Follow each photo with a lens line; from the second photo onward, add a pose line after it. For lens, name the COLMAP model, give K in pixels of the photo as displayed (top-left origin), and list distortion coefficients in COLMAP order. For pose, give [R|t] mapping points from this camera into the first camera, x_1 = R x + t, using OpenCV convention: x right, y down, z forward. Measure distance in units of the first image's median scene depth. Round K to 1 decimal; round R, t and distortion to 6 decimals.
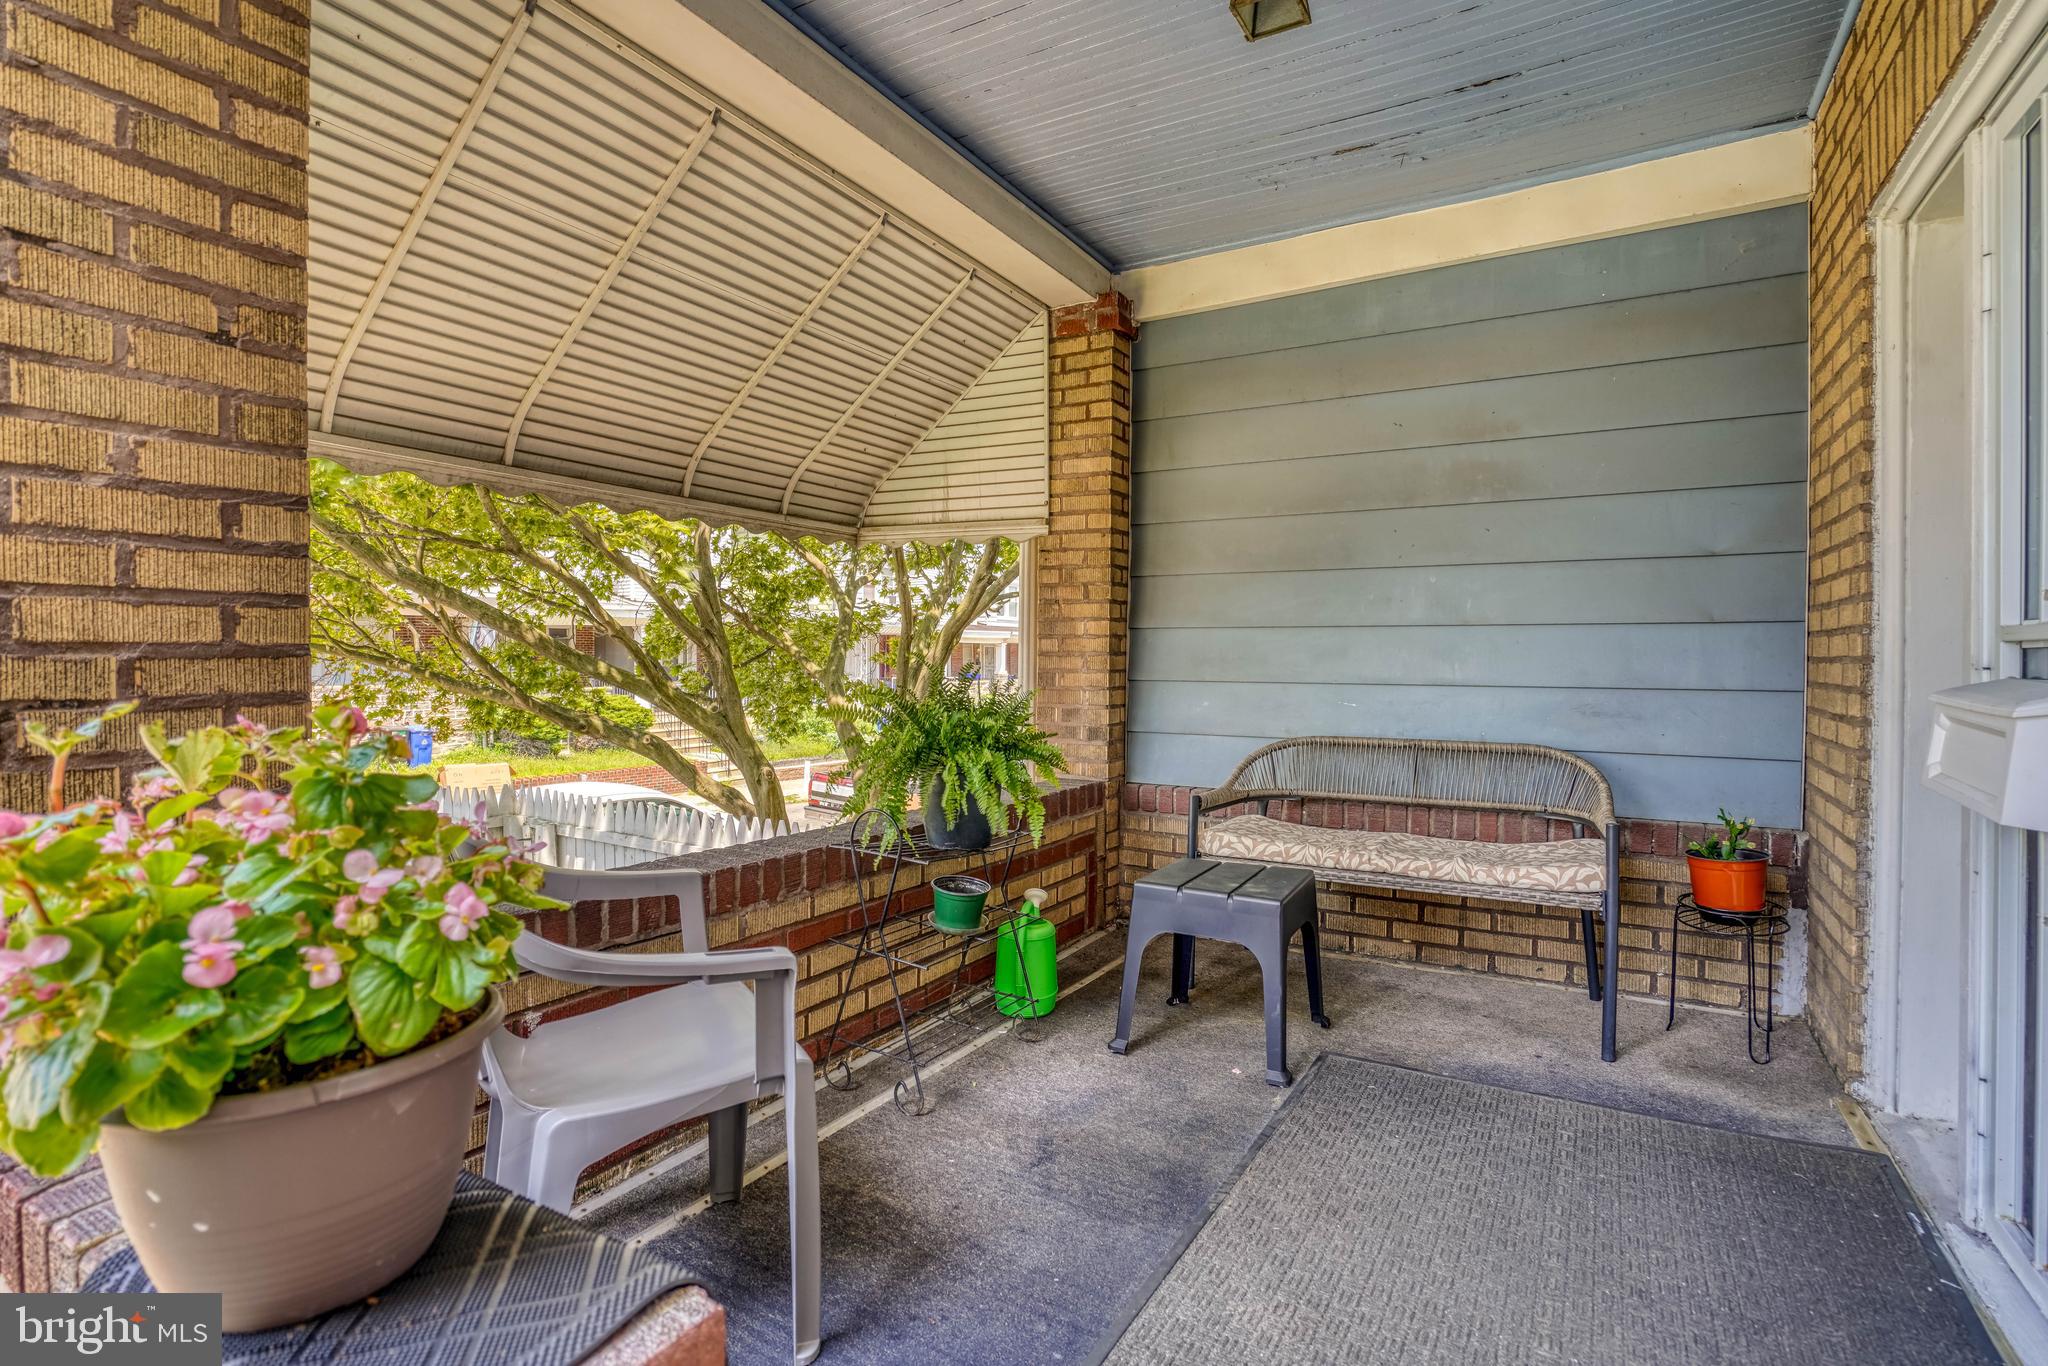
lens RADIAL K [[976.1, 0, 1022.1], [0, 976.1, 687.6], [0, 0, 1]] dist [-0.046934, 0.019221]
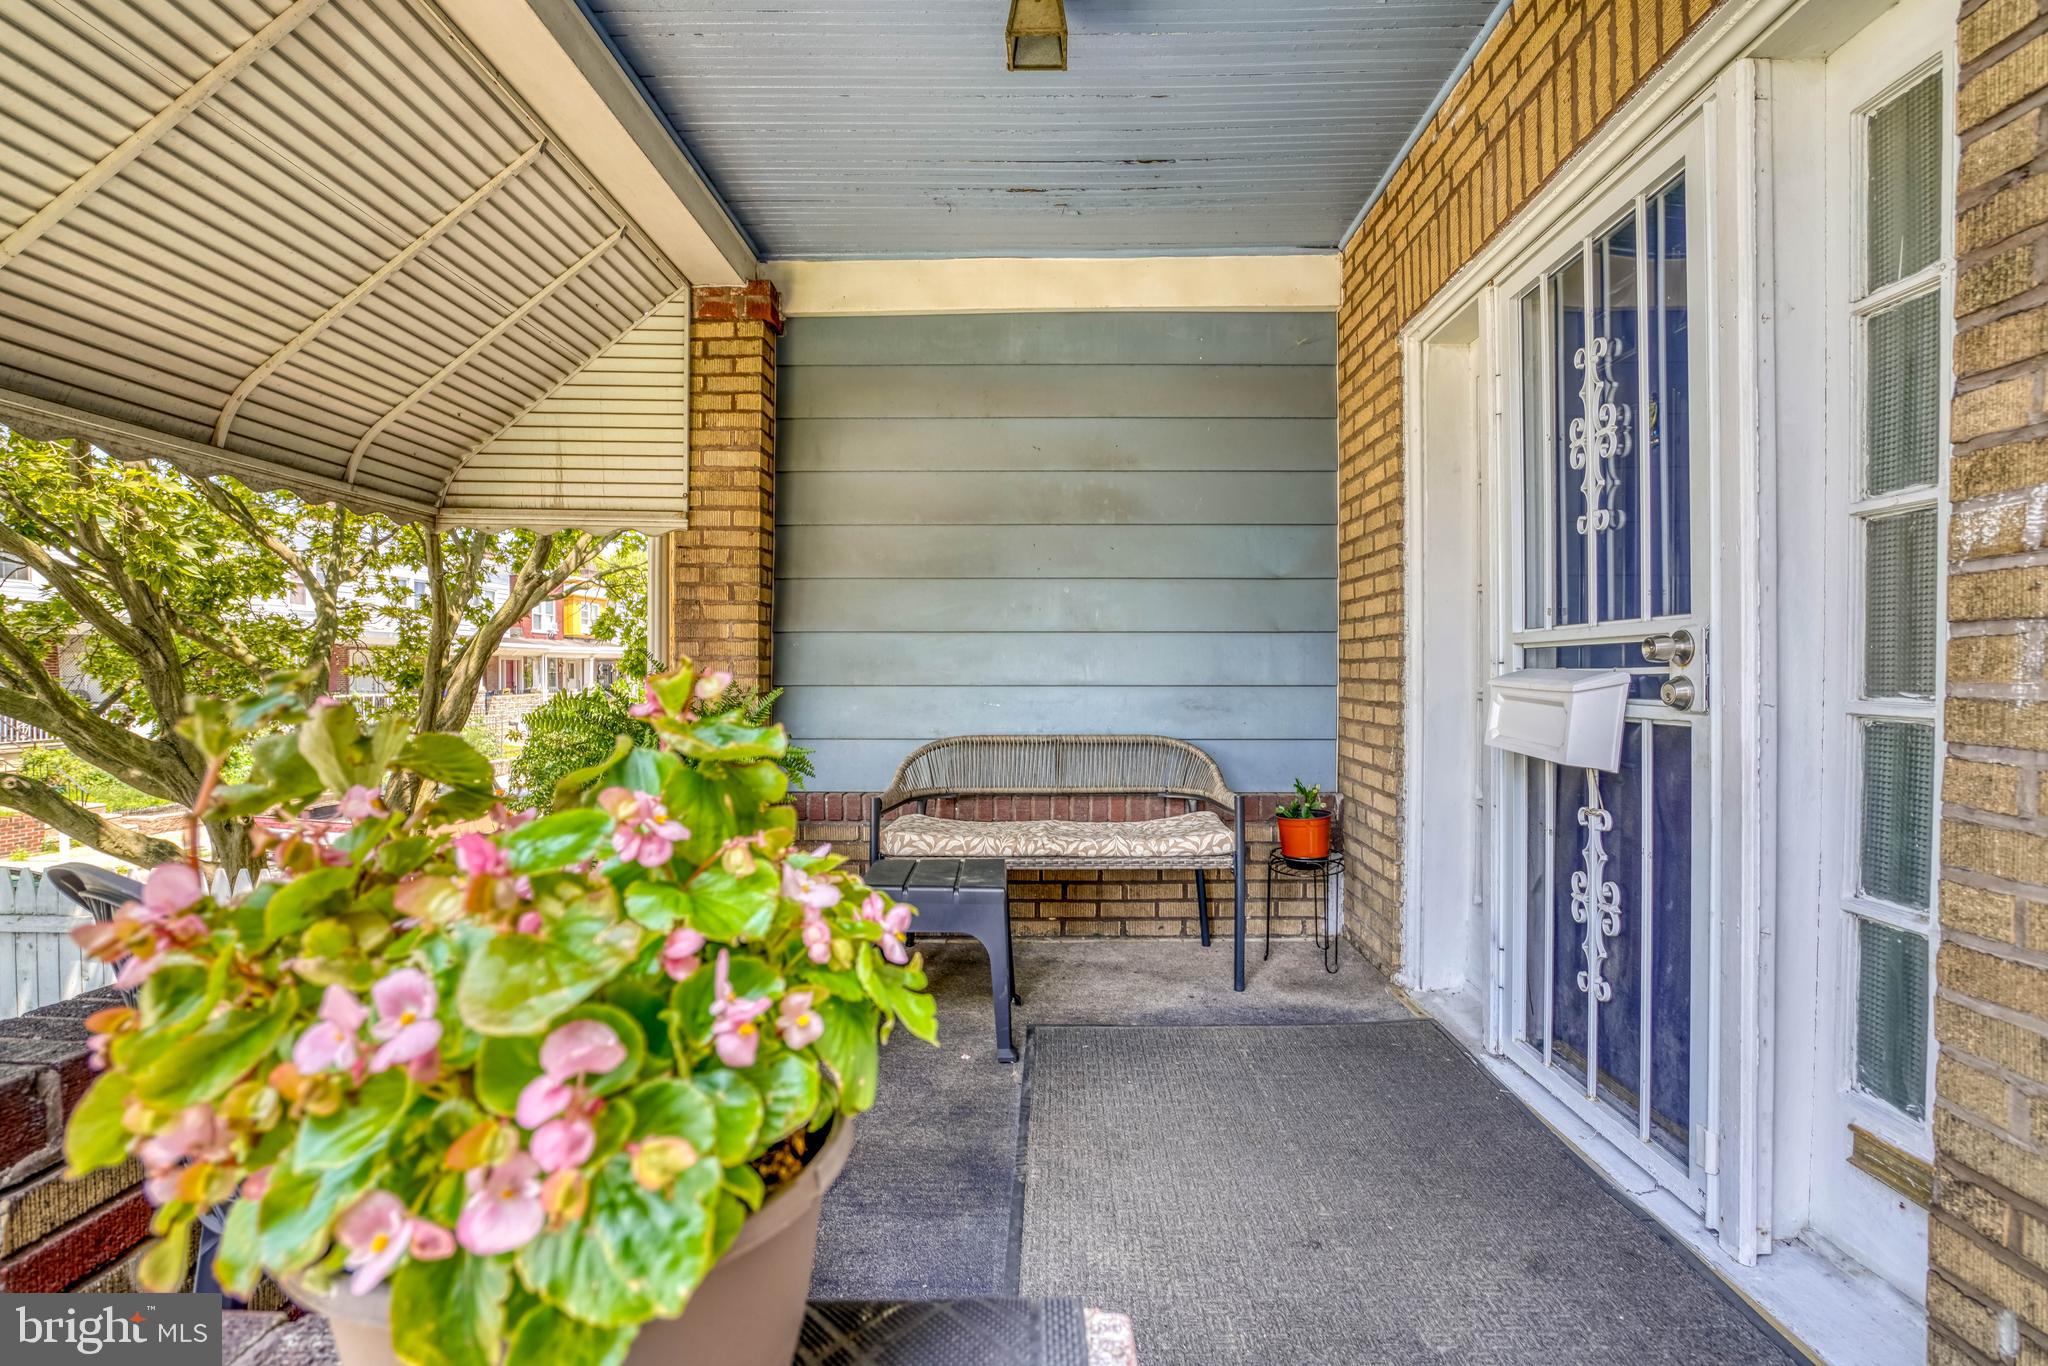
lens RADIAL K [[976.1, 0, 1036.3], [0, 976.1, 701.0], [0, 0, 1]] dist [-0.046934, 0.019221]
pose [[0.866296, -0.019418, 0.499153, -0.179325], [0.019688, 0.999795, 0.004723, 0.009346], [-0.499142, 0.005736, 0.866501, 0.047559]]
